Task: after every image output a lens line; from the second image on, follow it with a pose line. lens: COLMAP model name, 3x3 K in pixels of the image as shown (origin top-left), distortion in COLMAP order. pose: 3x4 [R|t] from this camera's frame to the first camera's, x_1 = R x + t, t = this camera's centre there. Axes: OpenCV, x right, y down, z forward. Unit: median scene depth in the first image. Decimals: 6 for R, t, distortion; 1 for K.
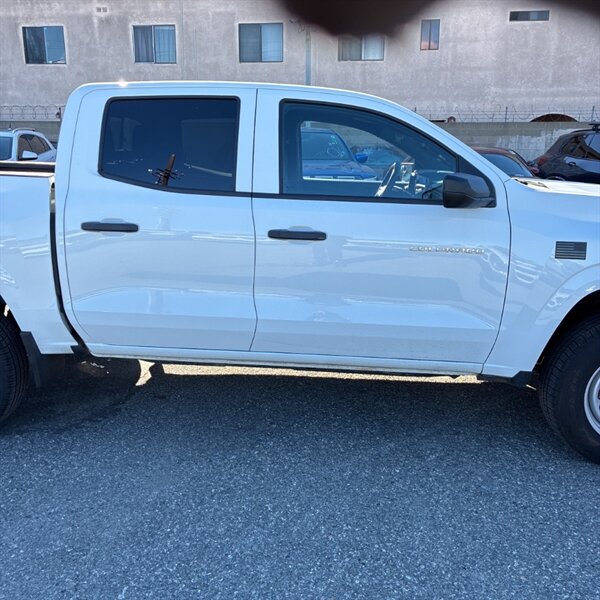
lens RADIAL K [[615.7, 0, 297.8], [0, 615.7, 286.1], [0, 0, 1]] dist [0.032950, -0.033725]
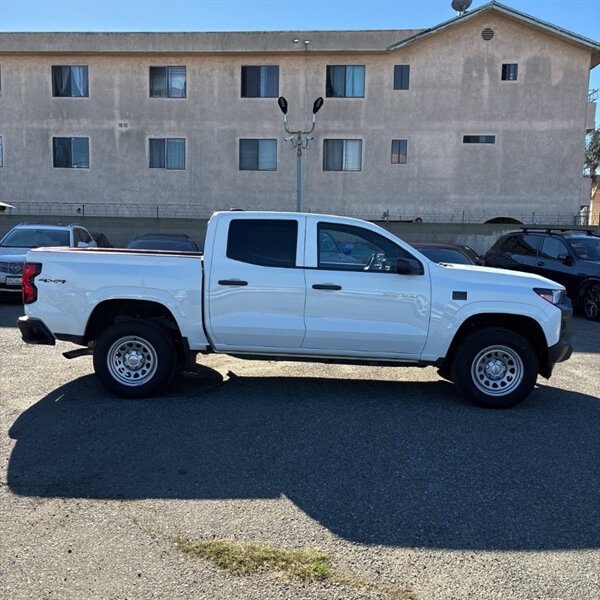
lens RADIAL K [[631.4, 0, 299.1], [0, 631.4, 272.4], [0, 0, 1]] dist [0.029289, -0.010395]
pose [[0.999102, 0.012332, 0.040541, -0.028506], [-0.005326, 0.985673, -0.168582, 0.035243], [-0.042039, 0.168214, 0.984854, -0.168676]]
